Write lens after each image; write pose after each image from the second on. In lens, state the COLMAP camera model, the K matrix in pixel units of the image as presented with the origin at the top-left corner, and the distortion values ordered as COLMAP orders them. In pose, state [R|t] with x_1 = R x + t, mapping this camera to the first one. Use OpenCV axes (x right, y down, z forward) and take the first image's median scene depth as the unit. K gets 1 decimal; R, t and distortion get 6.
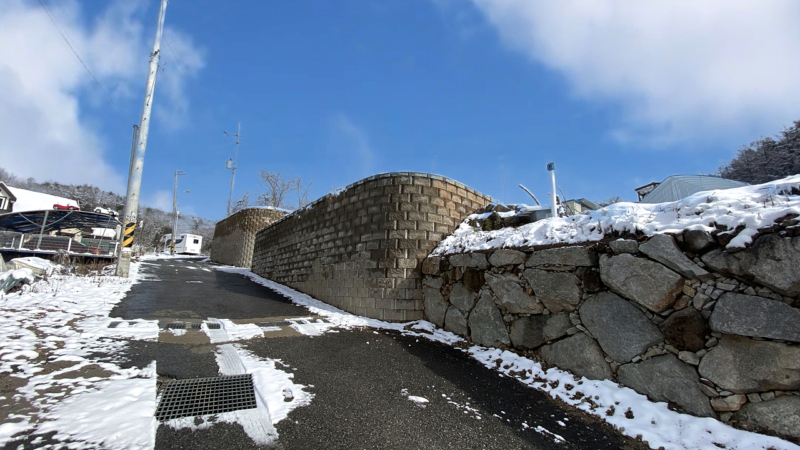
lens RADIAL K [[309.1, 0, 400.0], [0, 309.1, 225.0], [0, 0, 1]] dist [0.002105, -0.016409]
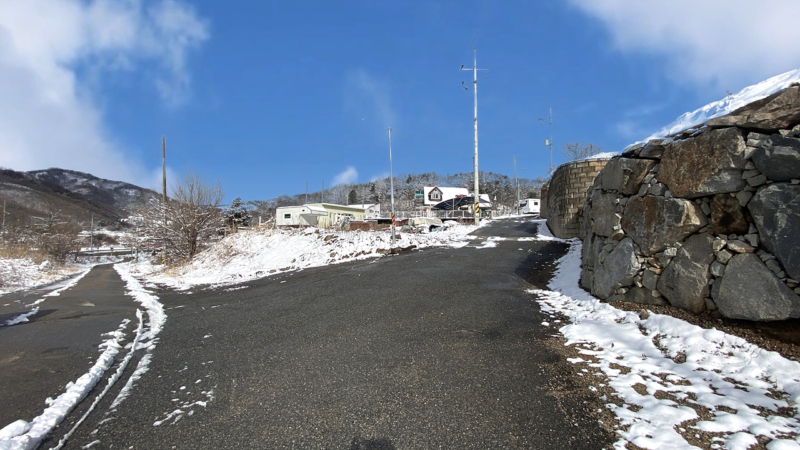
lens RADIAL K [[309.1, 0, 400.0], [0, 309.1, 225.0], [0, 0, 1]] dist [0.002105, -0.016409]
pose [[0.479522, -0.040713, -0.876585, 0.621974], [0.162828, 0.985704, 0.043291, -0.025418], [0.862291, -0.163492, 0.479296, -0.454780]]
